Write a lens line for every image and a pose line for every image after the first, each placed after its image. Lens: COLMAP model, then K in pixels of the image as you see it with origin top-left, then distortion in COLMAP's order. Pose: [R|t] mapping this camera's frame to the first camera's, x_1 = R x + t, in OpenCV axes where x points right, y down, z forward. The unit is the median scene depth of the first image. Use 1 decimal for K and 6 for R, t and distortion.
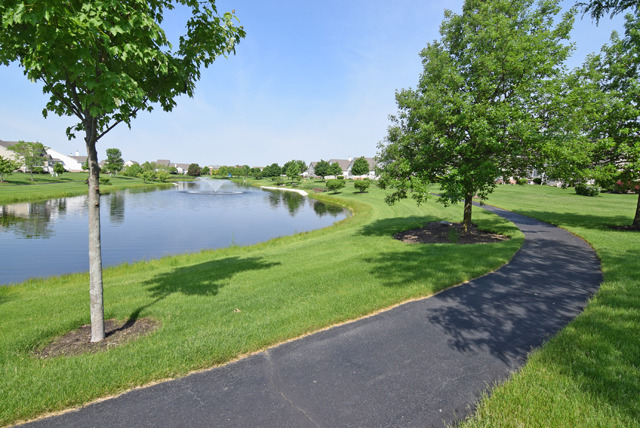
lens RADIAL K [[308.8, 0, 320.0], [0, 308.8, 214.0], [0, 0, 1]] dist [-0.002708, -0.000741]
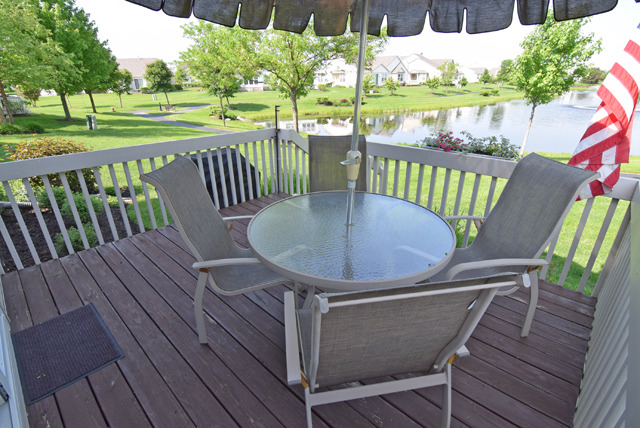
lens RADIAL K [[308.8, 0, 320.0], [0, 308.8, 214.0], [0, 0, 1]] dist [-0.002708, -0.000741]
pose [[0.489146, 0.321880, -0.810635, 0.046423], [-0.081397, 0.942203, 0.325006, 0.000183], [0.868395, -0.092992, 0.487075, -0.124130]]
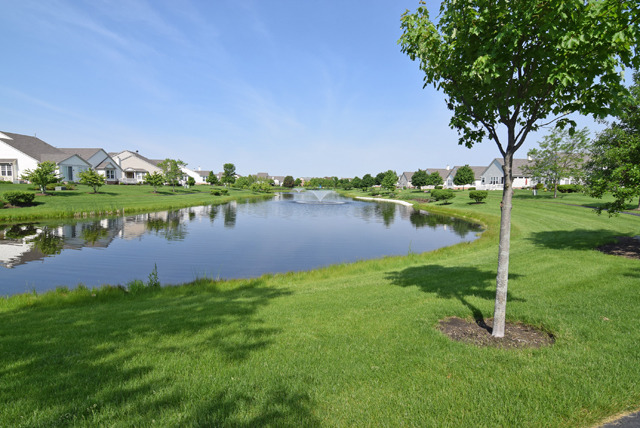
lens RADIAL K [[308.8, 0, 320.0], [0, 308.8, 214.0], [0, 0, 1]] dist [-0.002708, -0.000741]
pose [[0.967874, 0.013445, -0.251075, -0.051276], [-0.022385, 0.999212, -0.032783, 0.002350], [0.250436, 0.037350, 0.967412, -0.005696]]
